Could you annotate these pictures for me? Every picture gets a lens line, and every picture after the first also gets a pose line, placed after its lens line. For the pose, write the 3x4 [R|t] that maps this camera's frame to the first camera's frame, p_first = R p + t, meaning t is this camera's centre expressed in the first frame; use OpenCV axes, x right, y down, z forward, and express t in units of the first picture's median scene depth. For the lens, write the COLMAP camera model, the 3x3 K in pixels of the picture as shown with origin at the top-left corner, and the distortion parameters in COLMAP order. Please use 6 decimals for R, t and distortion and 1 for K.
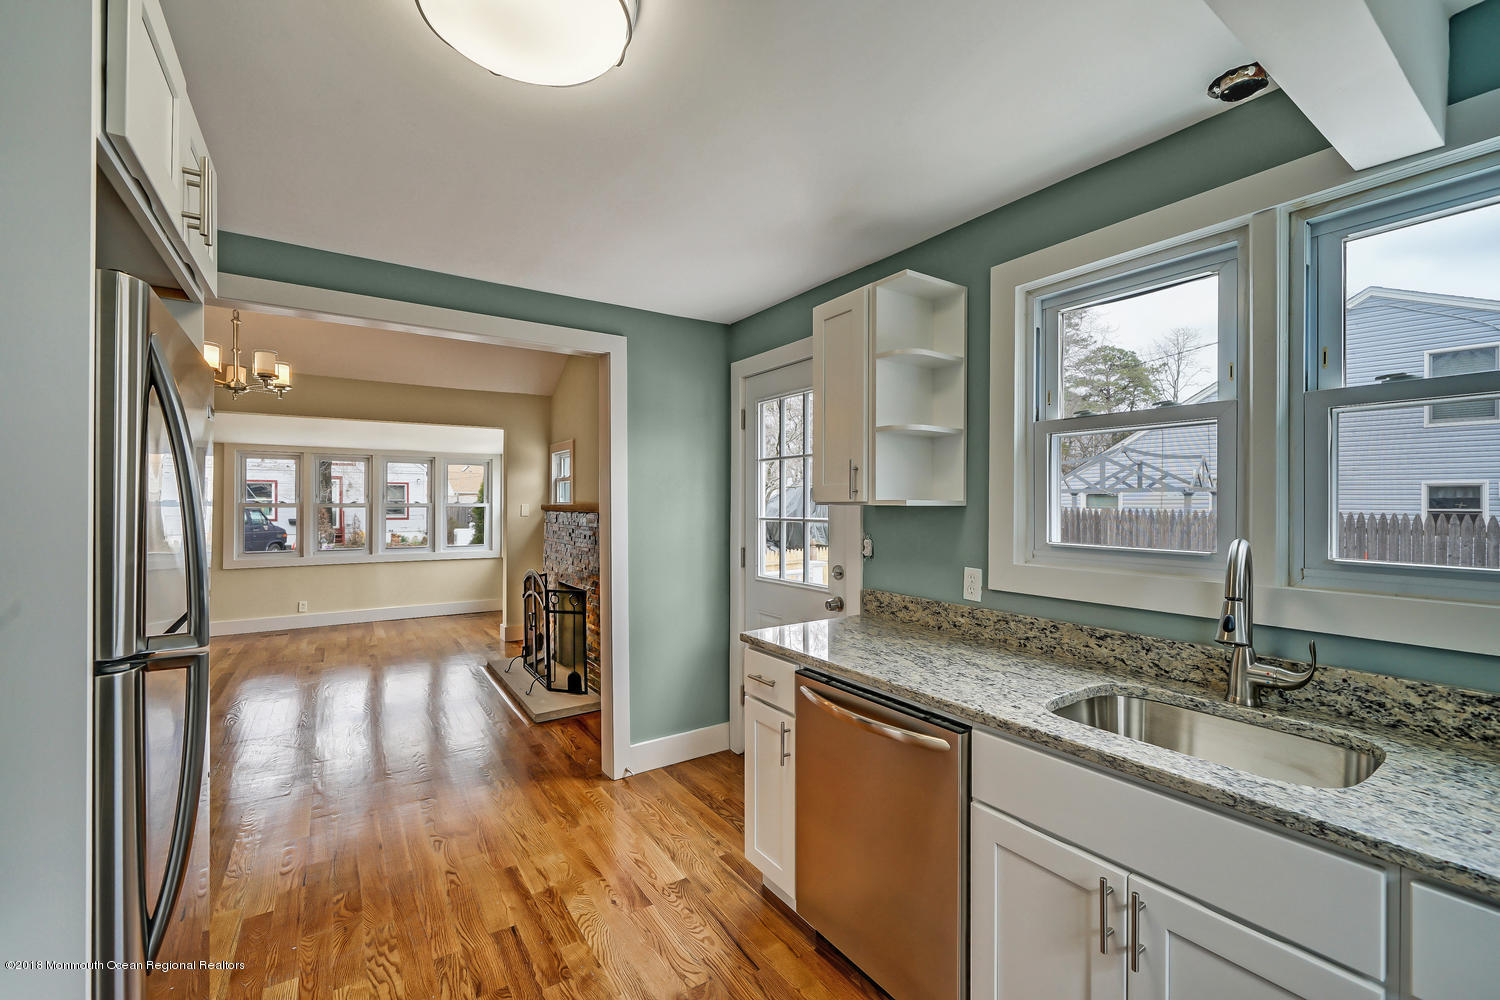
lens RADIAL K [[620.4, 0, 740.2], [0, 620.4, 502.6], [0, 0, 1]] dist [-0.001087, -0.000058]
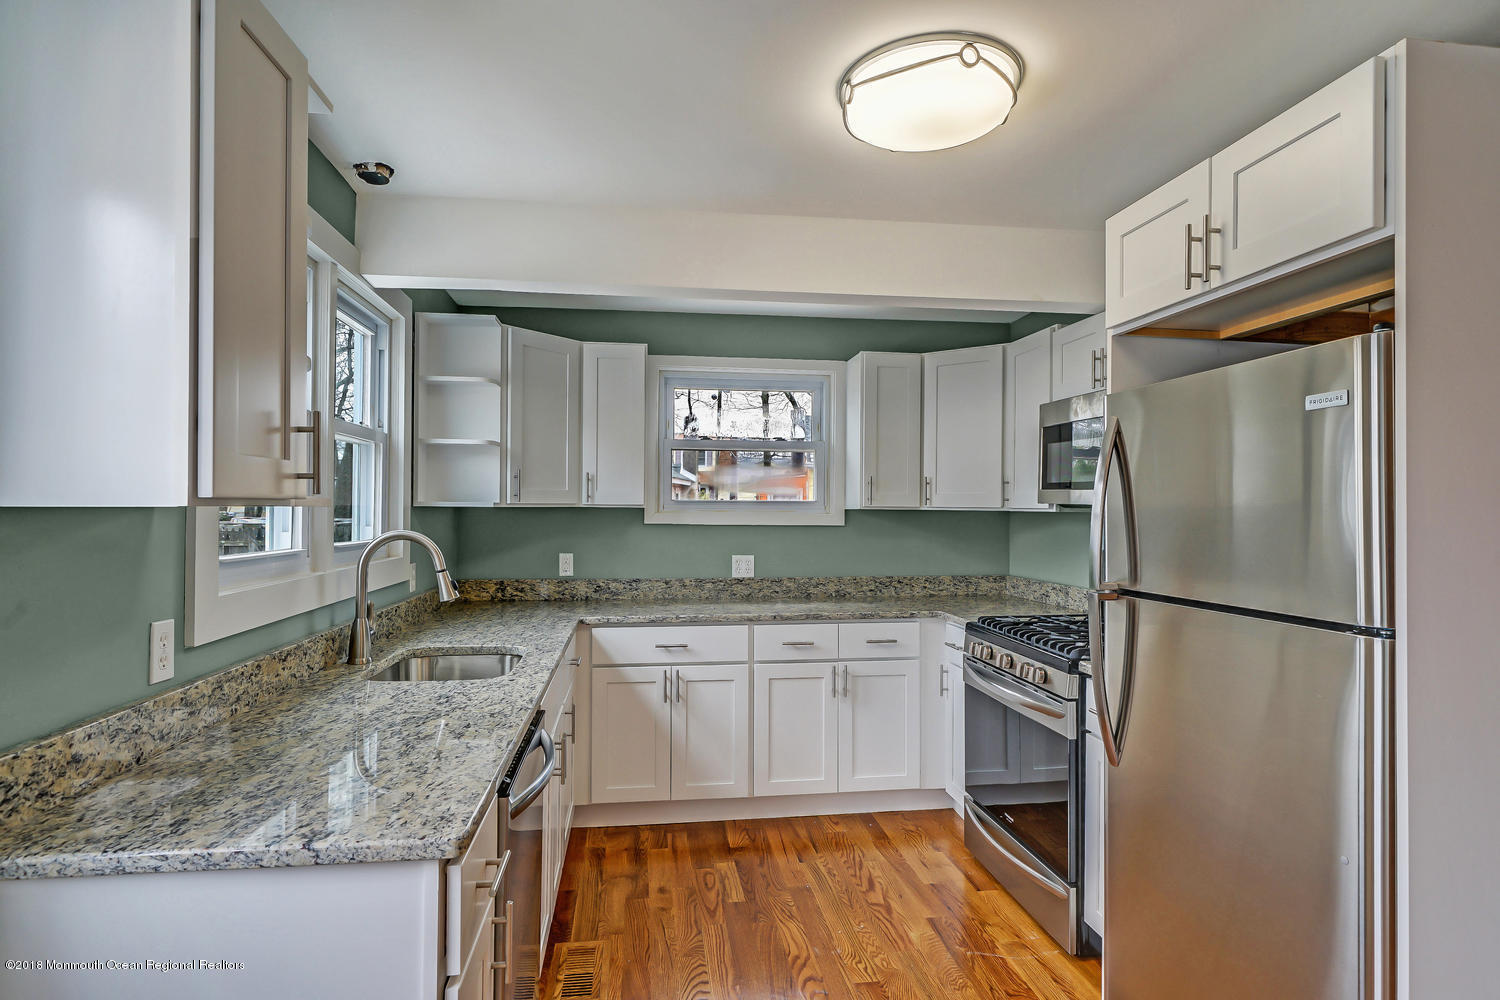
lens RADIAL K [[801.9, 0, 746.2], [0, 801.9, 502.5], [0, 0, 1]] dist [-0.001710, -0.000789]
pose [[-0.901194, -0.004485, 0.433393, -0.506661], [-0.007276, 0.999962, -0.004781, 0.002074], [-0.433355, -0.007461, -0.901192, 1.841315]]
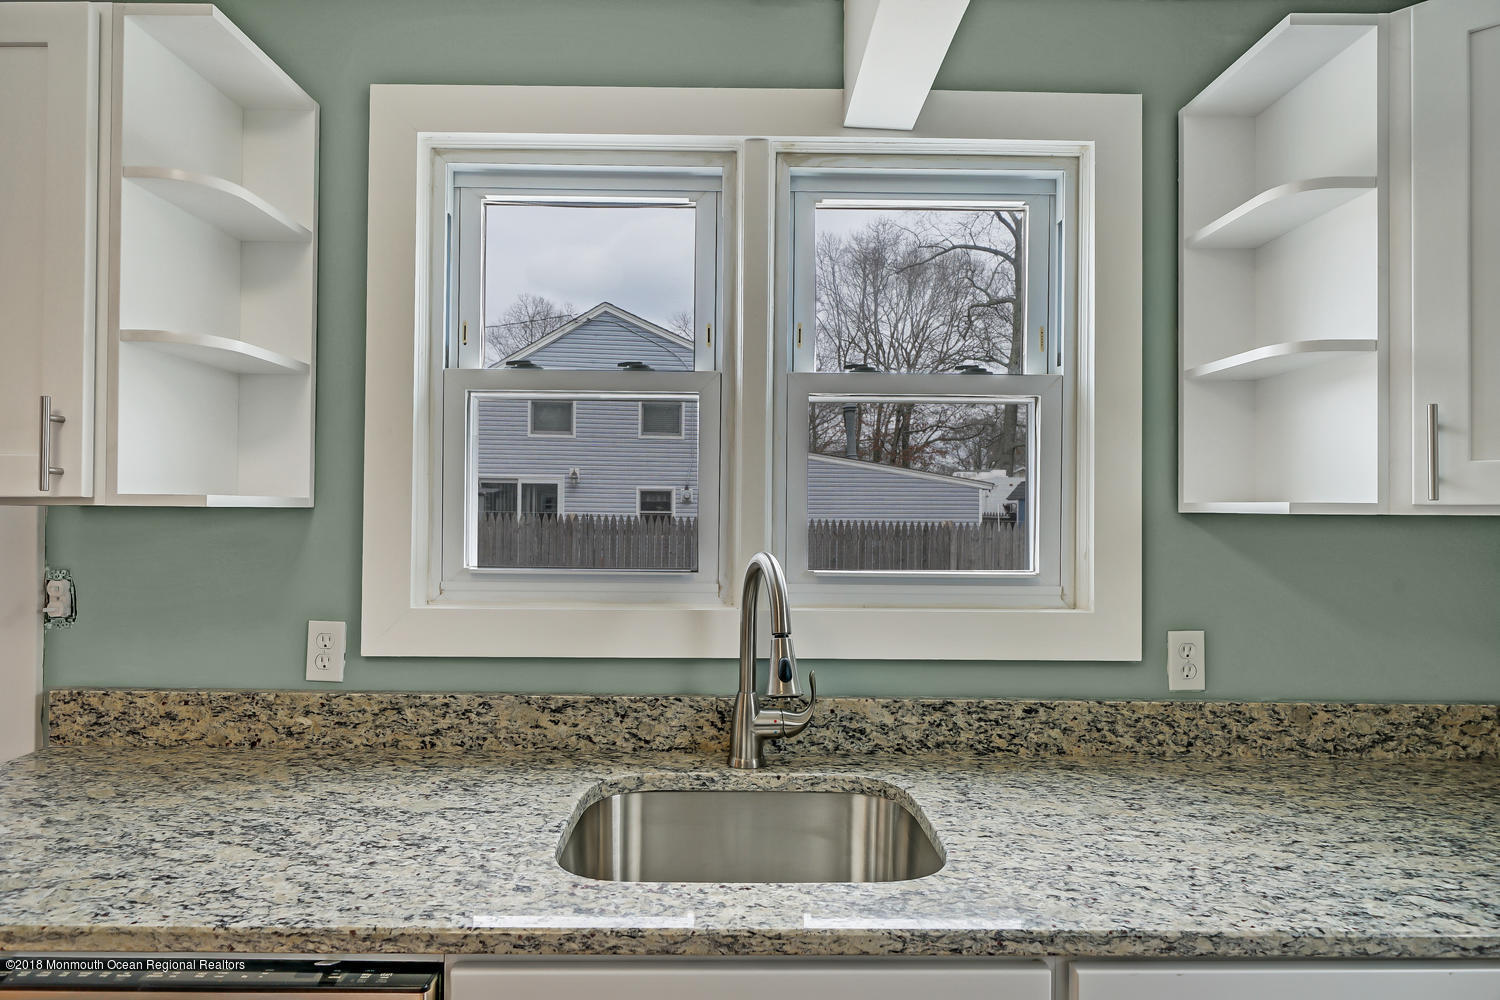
lens RADIAL K [[801.9, 0, 746.2], [0, 801.9, 502.5], [0, 0, 1]] dist [-0.001710, -0.000789]
pose [[0.543498, 0.007937, 0.839373, -0.022711], [-0.006775, 0.999964, -0.005069, 0.002632], [-0.839383, -0.002931, 0.543533, 0.400513]]
